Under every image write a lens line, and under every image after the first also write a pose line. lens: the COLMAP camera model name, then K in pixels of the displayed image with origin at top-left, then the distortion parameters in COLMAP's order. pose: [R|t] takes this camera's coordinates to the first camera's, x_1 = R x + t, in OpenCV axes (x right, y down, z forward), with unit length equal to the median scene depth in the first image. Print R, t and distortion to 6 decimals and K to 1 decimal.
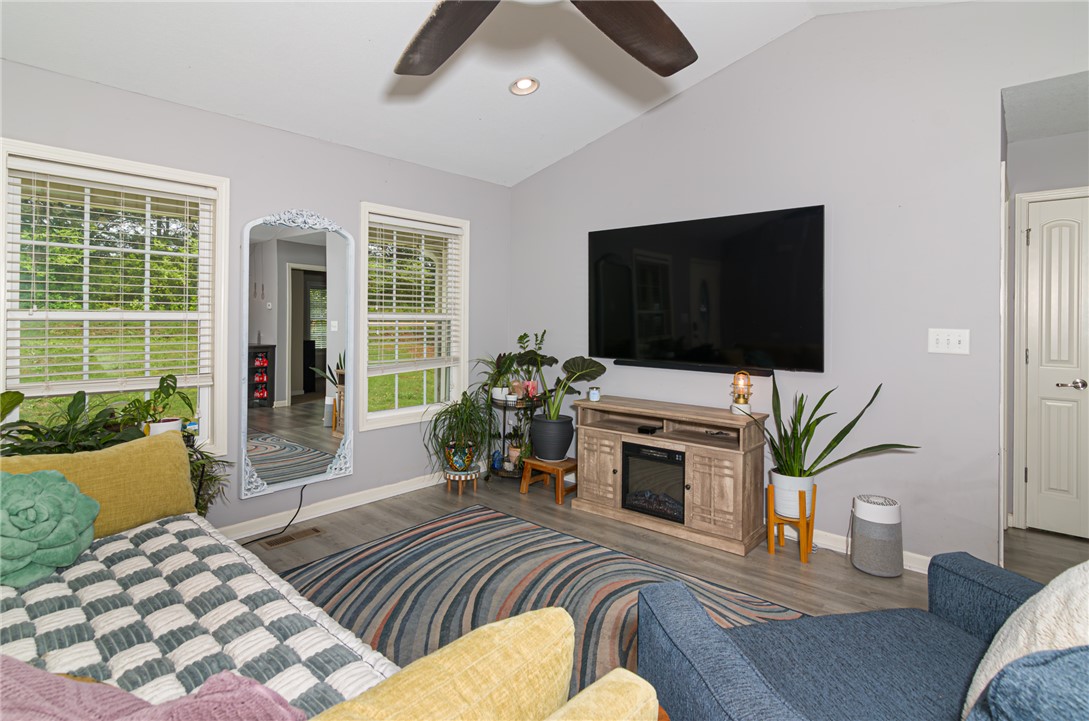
lens RADIAL K [[544.1, 0, 545.4], [0, 544.1, 319.5], [0, 0, 1]] dist [0.000120, 0.000128]
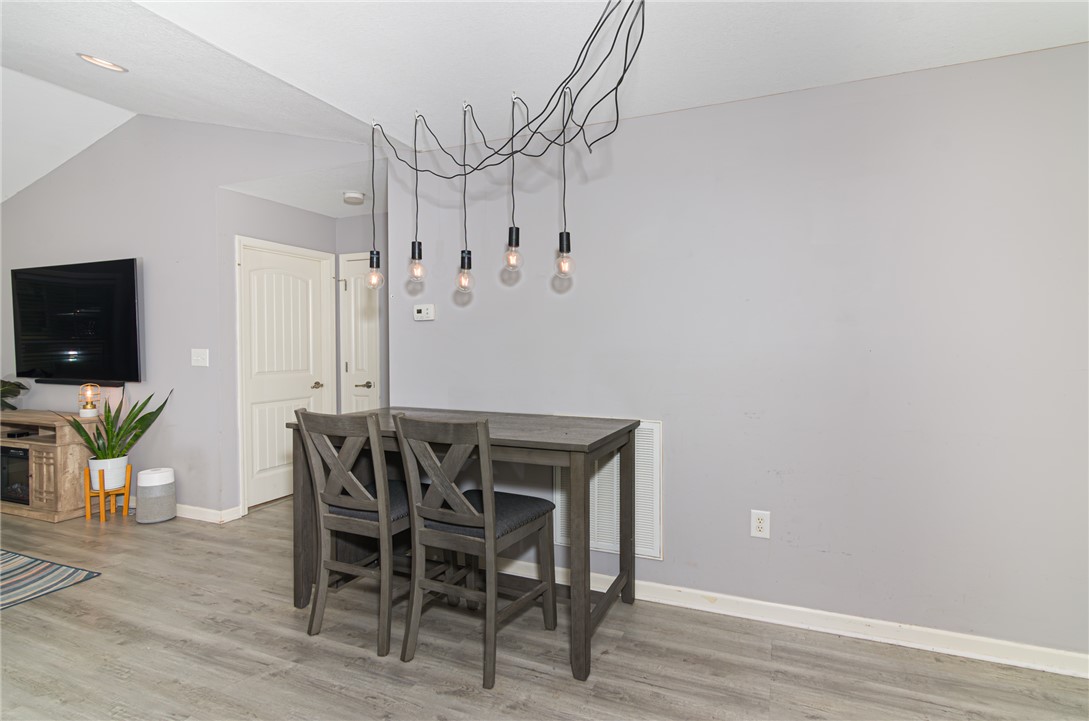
lens RADIAL K [[546.0, 0, 541.9], [0, 546.0, 354.0], [0, 0, 1]] dist [0.000119, 0.000230]
pose [[0.951917, -0.018387, 0.305805, 1.000104], [0.011593, 0.999644, 0.024016, 0.004251], [-0.306138, -0.019316, 0.951791, -0.571714]]
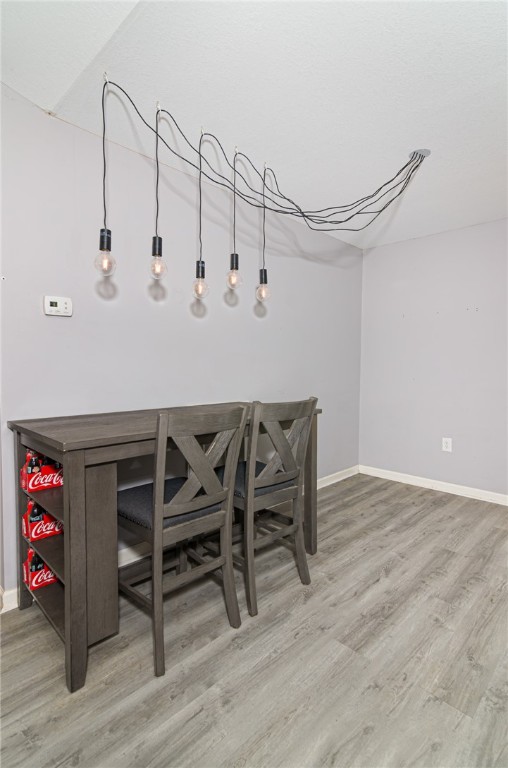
lens RADIAL K [[417.5, 0, 254.0], [0, 417.5, 384.0], [0, 0, 1]] dist [0.002070, 0.001007]
pose [[0.026008, -0.056004, 0.998092, 0.458849], [-0.006350, 0.998400, 0.056186, 0.032890], [-0.999642, -0.007800, 0.025610, 0.102294]]
